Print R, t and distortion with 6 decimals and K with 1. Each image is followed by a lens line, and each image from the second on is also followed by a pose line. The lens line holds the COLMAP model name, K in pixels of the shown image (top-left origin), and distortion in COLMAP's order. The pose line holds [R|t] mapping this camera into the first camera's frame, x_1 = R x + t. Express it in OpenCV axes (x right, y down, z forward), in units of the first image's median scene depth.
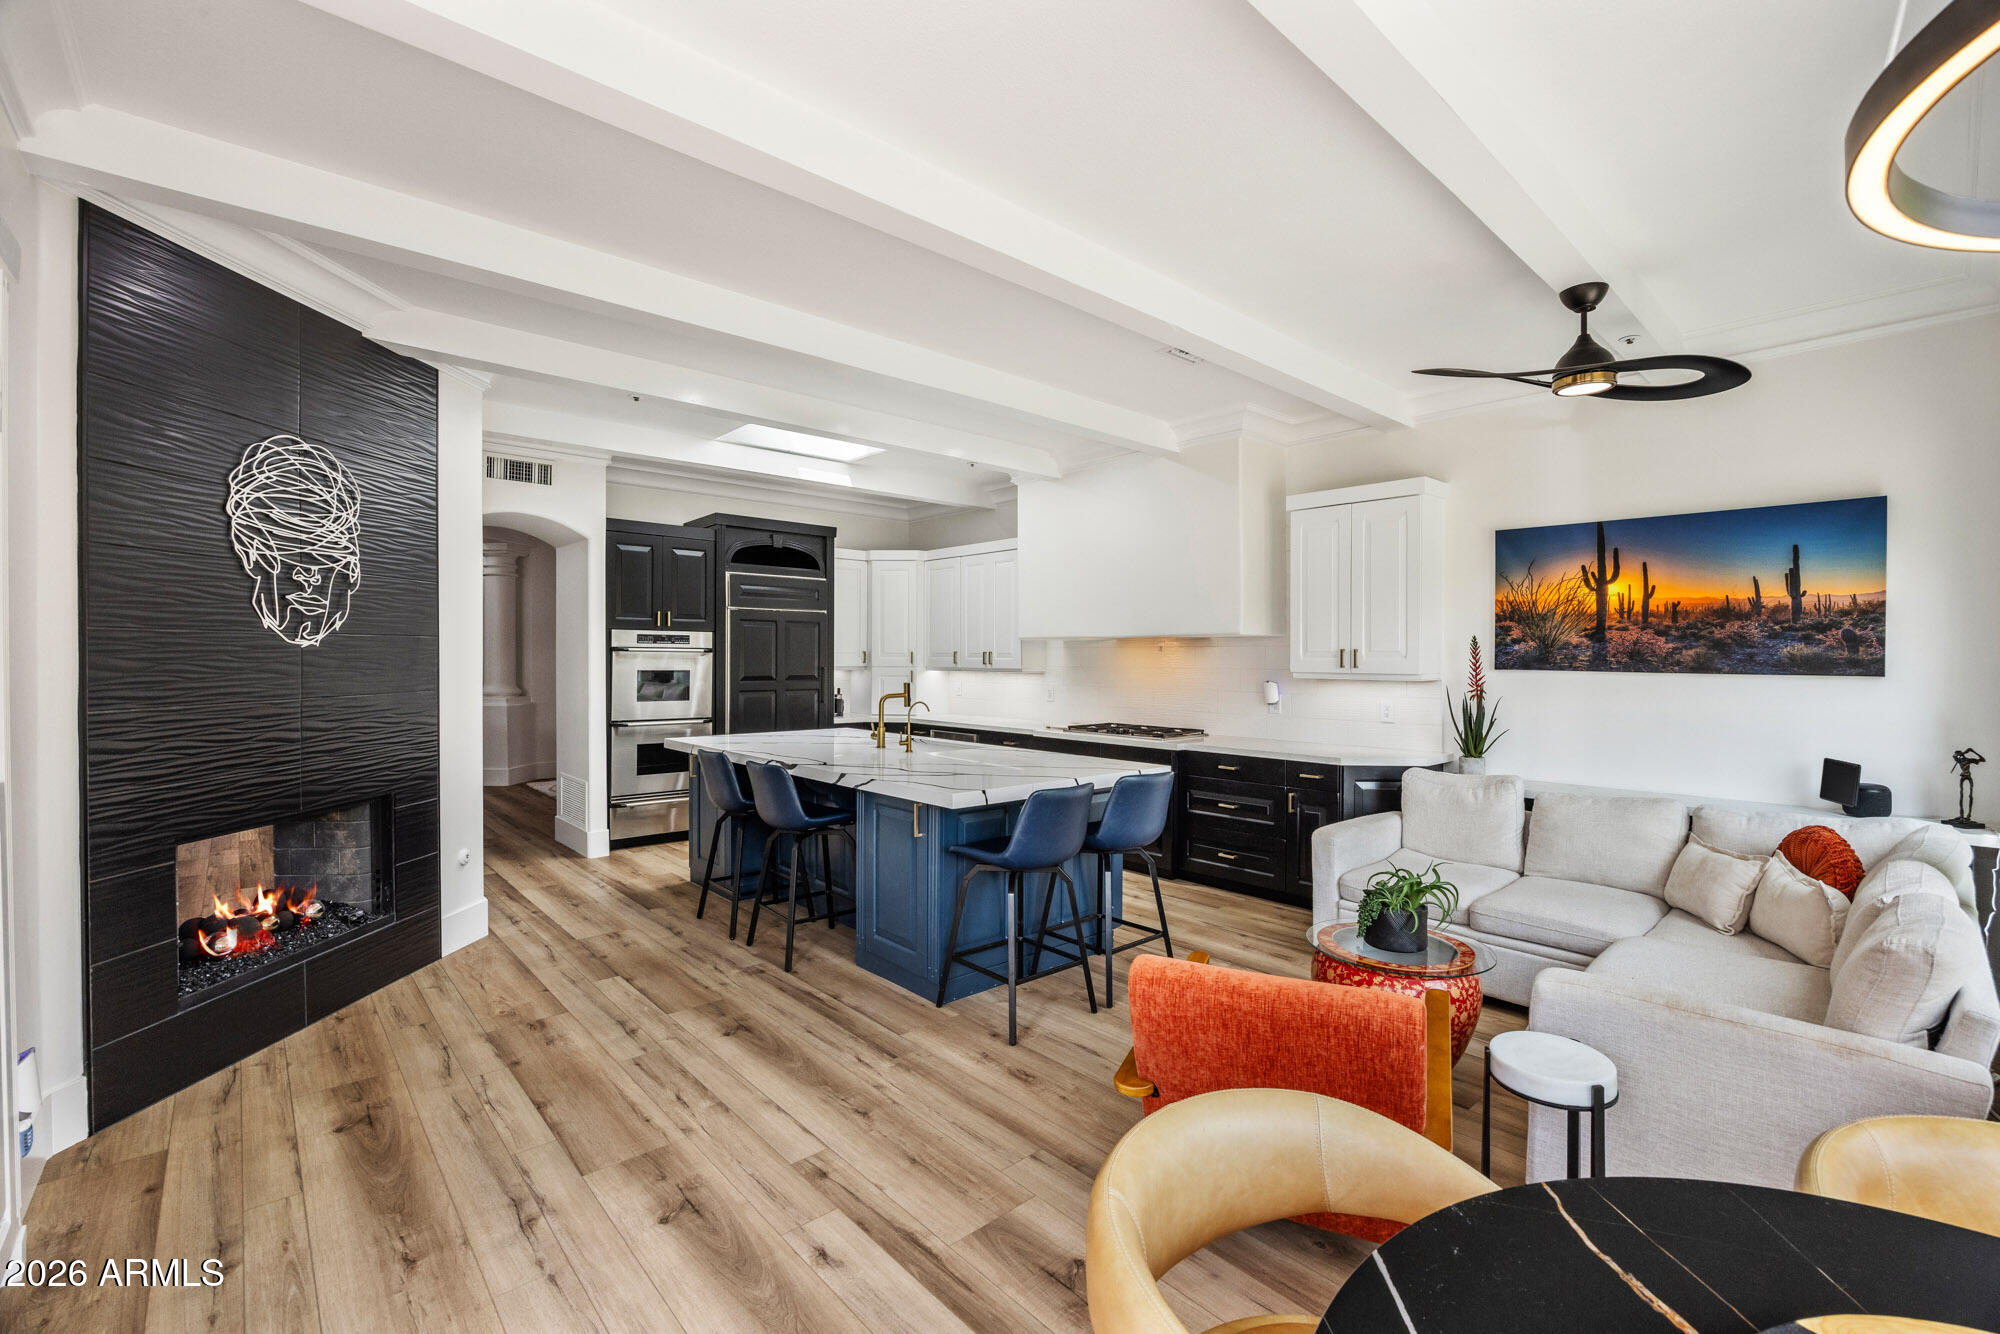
lens RADIAL K [[854.4, 0, 1000.0], [0, 854.4, 667.0], [0, 0, 1]] dist [-0.001716, -0.000126]
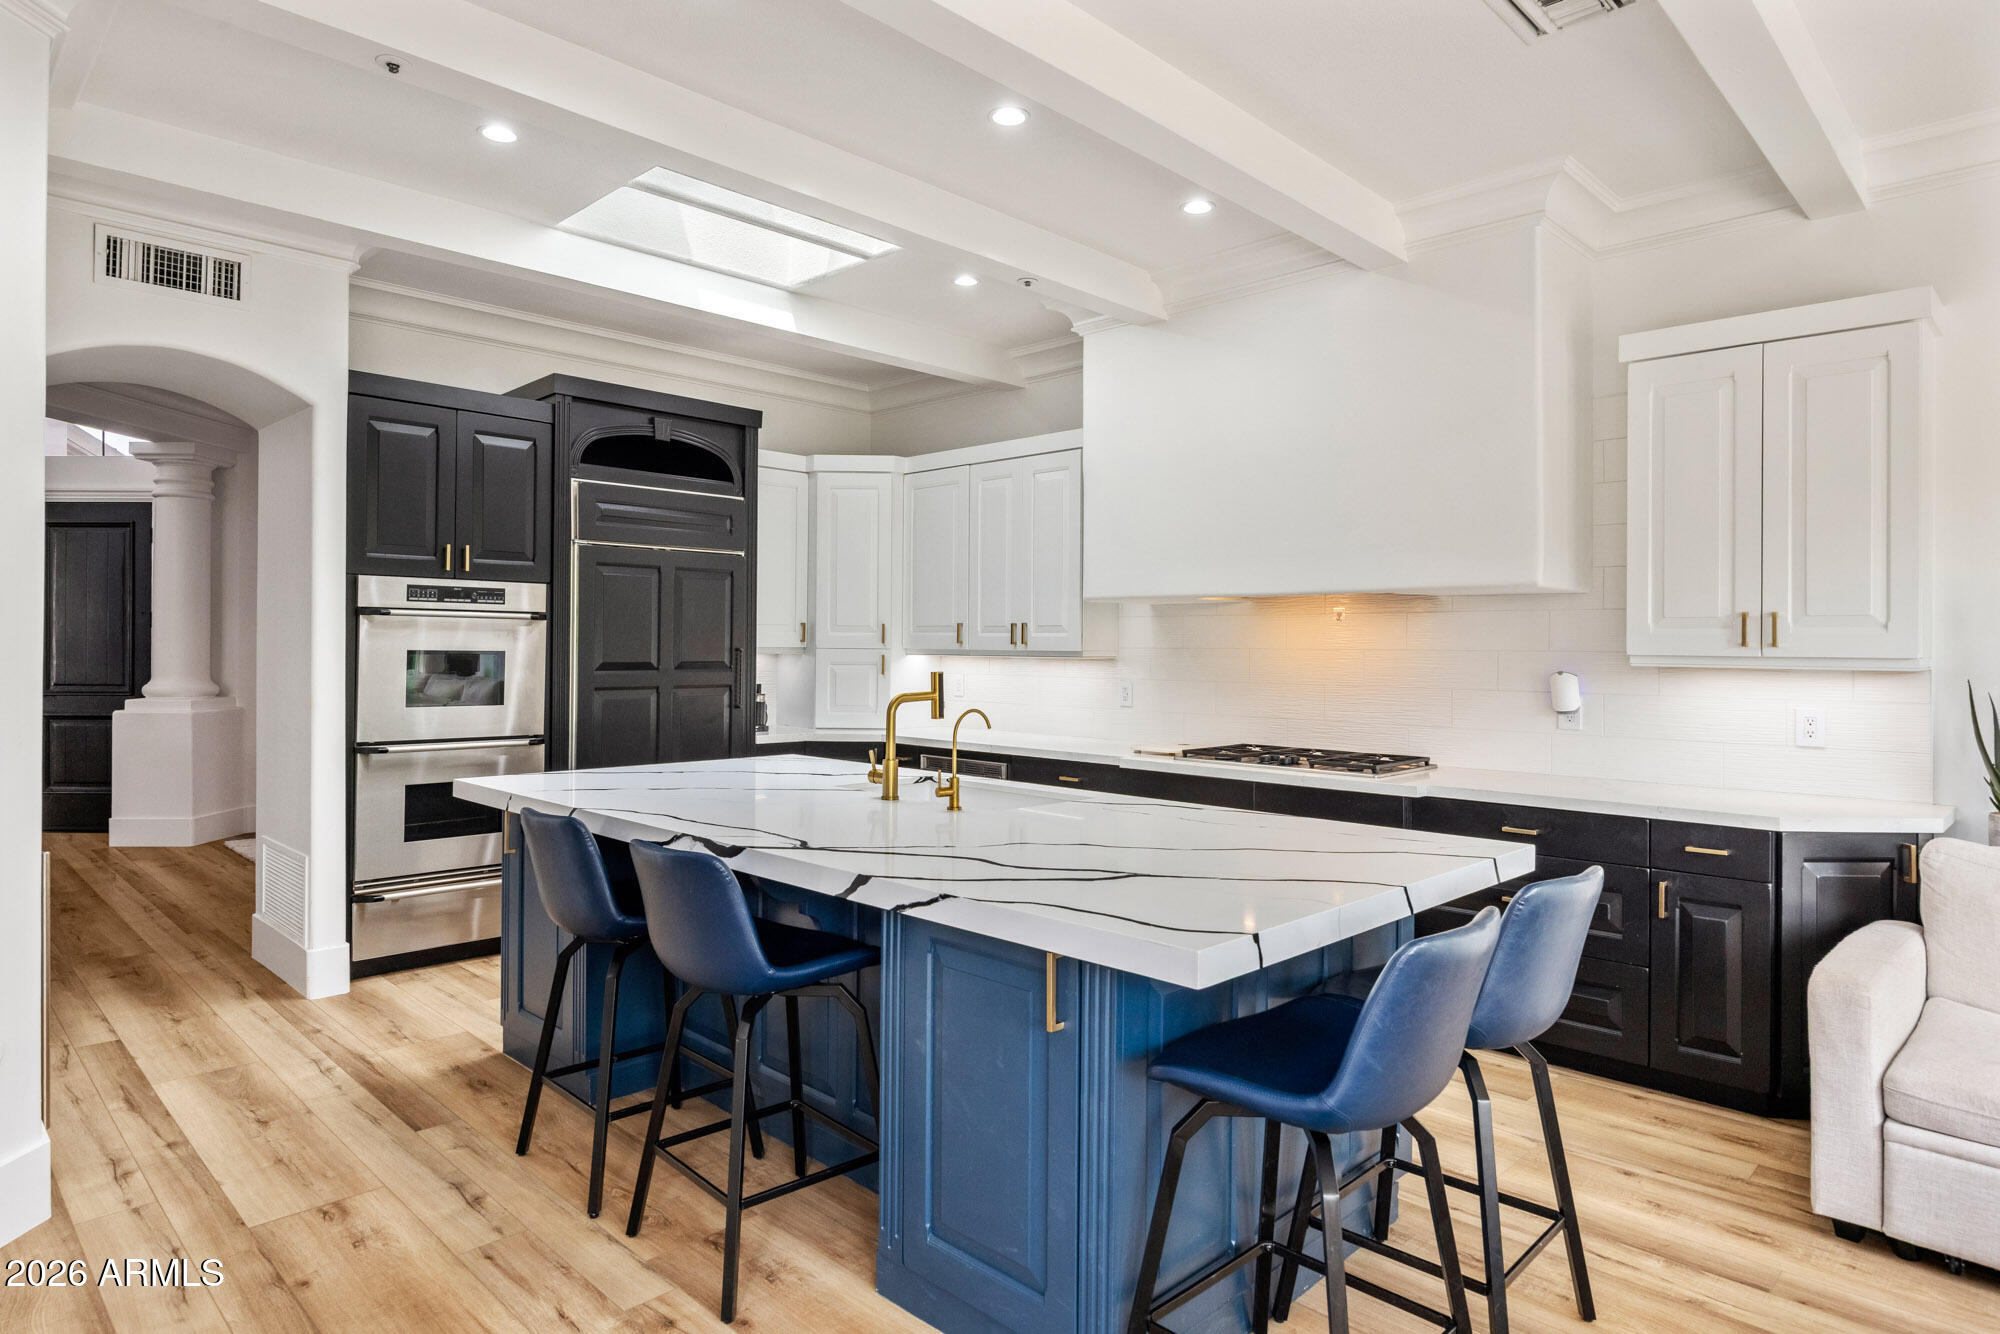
lens RADIAL K [[1134.5, 0, 1002.5], [0, 1134.5, 648.5], [0, 0, 1]] dist [0.001484, -0.000689]
pose [[0.997861, 0.003747, 0.065268, -0.092750], [-0.003189, 0.999957, -0.008654, 0.008135], [-0.065298, 0.008427, 0.997830, 0.254453]]
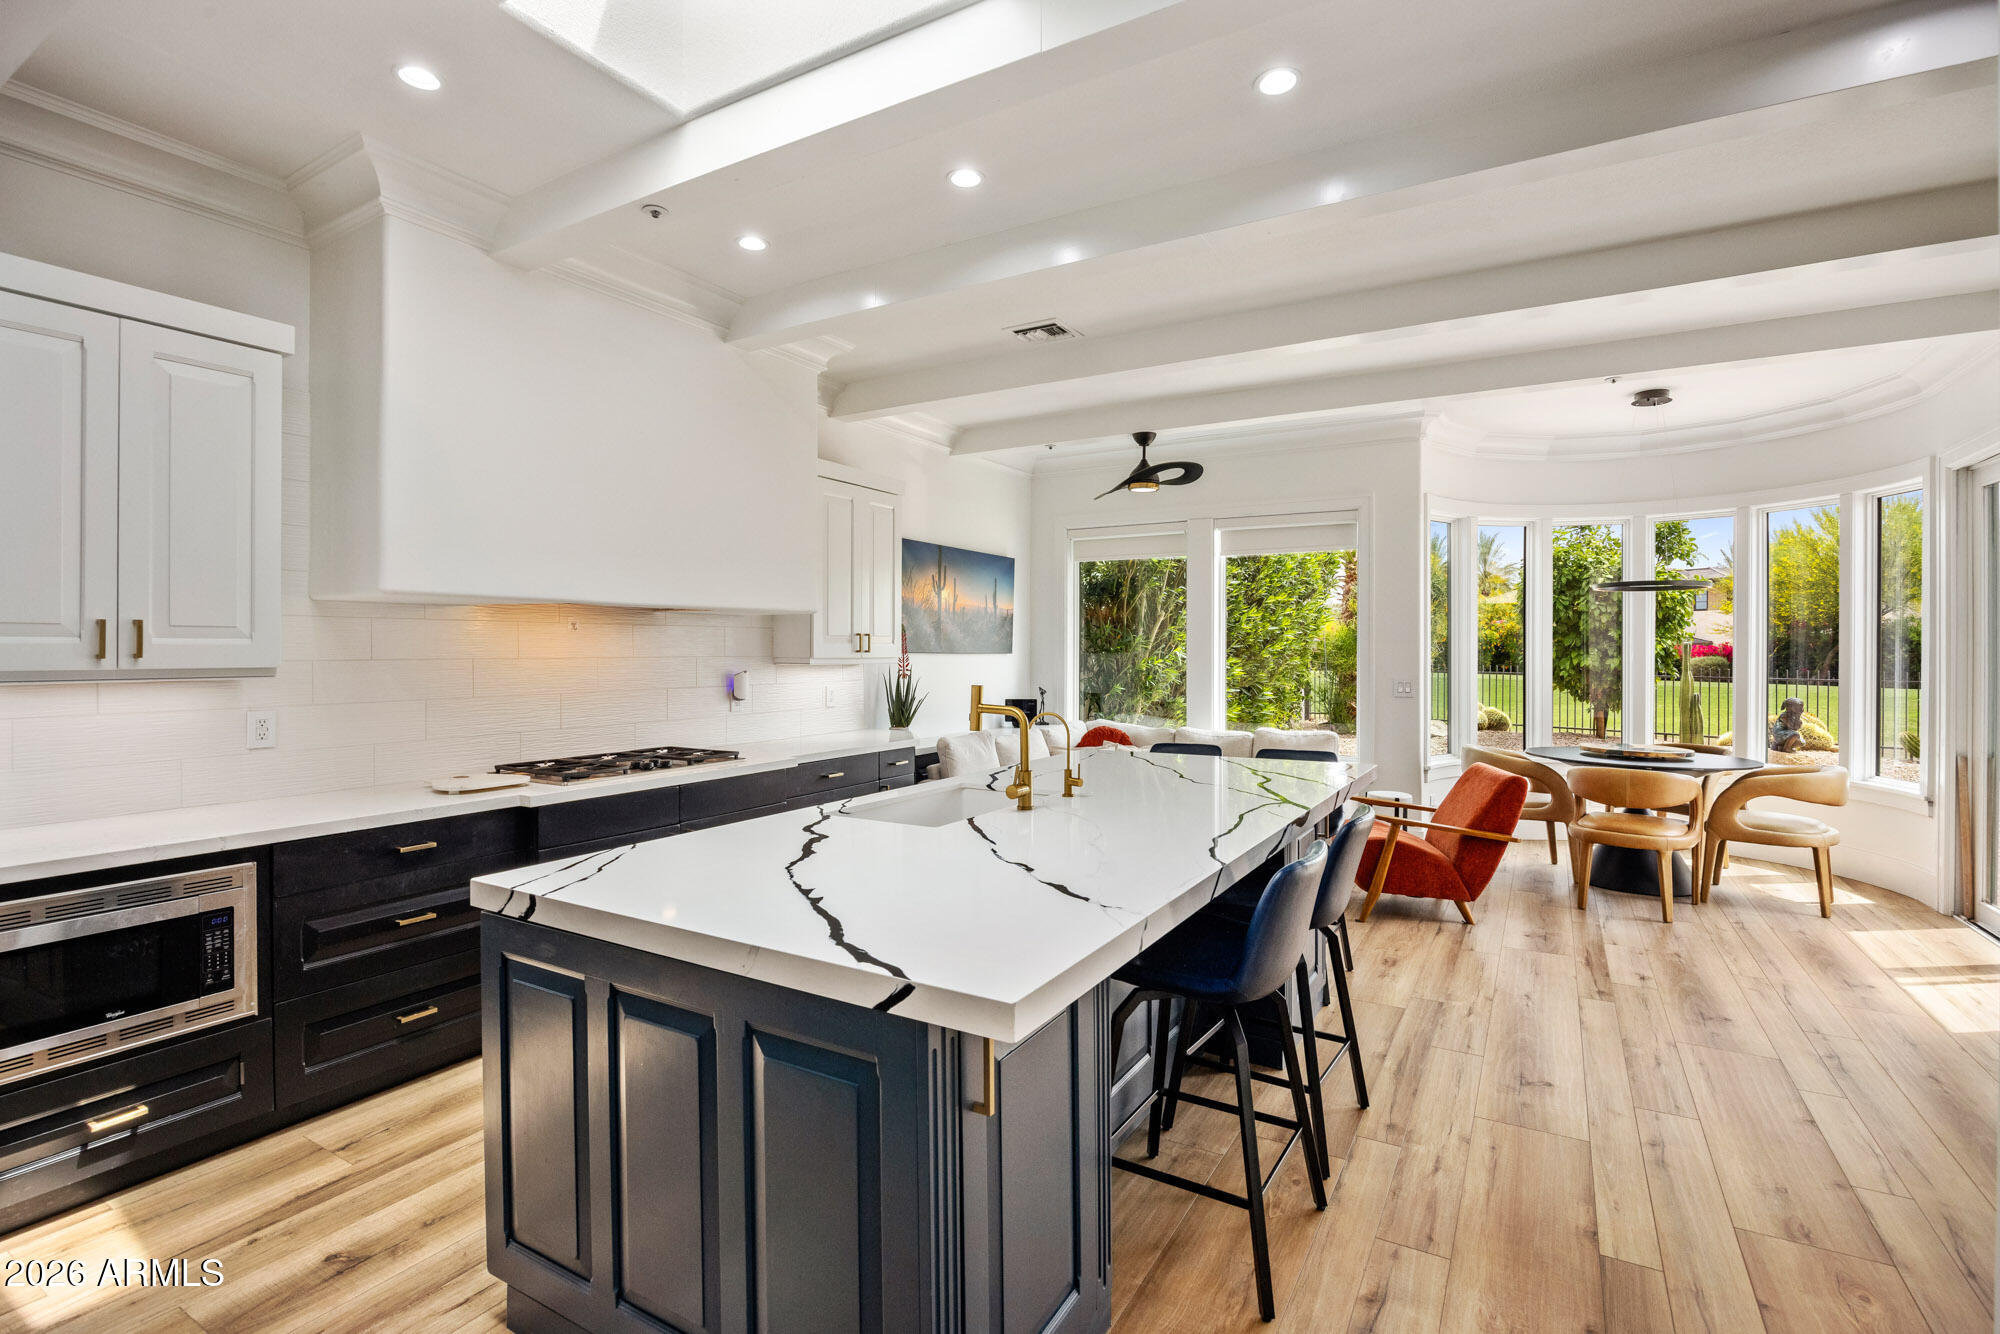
lens RADIAL K [[927.7, 0, 1006.9], [0, 927.7, 652.1], [0, 0, 1]] dist [-0.002943, -0.000116]
pose [[-0.306973, -0.007933, 0.951685, -0.539329], [0.008411, 0.999904, 0.011048, -0.007560], [-0.951681, 0.011396, -0.306877, 0.940479]]
